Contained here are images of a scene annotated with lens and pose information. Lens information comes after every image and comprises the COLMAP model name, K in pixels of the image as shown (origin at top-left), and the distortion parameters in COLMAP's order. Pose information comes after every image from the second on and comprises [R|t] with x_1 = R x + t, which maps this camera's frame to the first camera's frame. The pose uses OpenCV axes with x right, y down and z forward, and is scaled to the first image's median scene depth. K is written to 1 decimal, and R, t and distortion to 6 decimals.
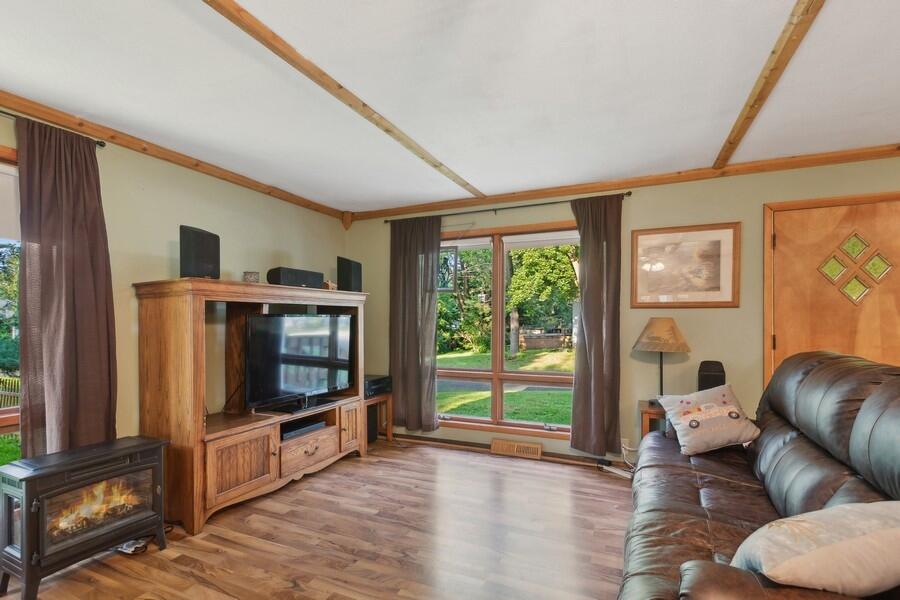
lens RADIAL K [[406.2, 0, 475.6], [0, 406.2, 324.7], [0, 0, 1]] dist [-0.001208, 0.001486]
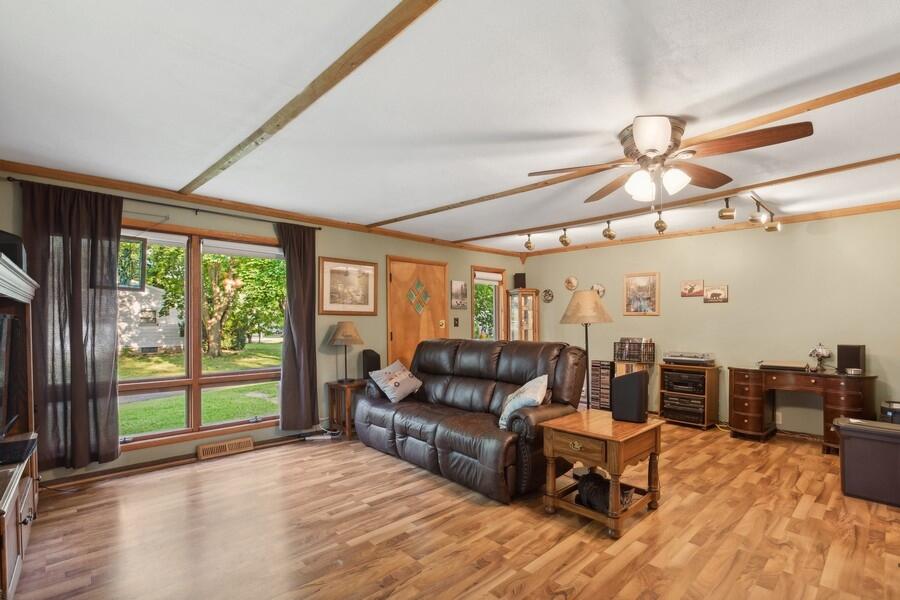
lens RADIAL K [[405.4, 0, 442.1], [0, 405.4, 324.0], [0, 0, 1]] dist [-0.000660, -0.000451]
pose [[0.427720, -0.002852, 0.903907, -0.650456], [0.007926, 0.999968, -0.000596, -0.005487], [-0.903877, 0.007419, 0.427729, 0.064918]]
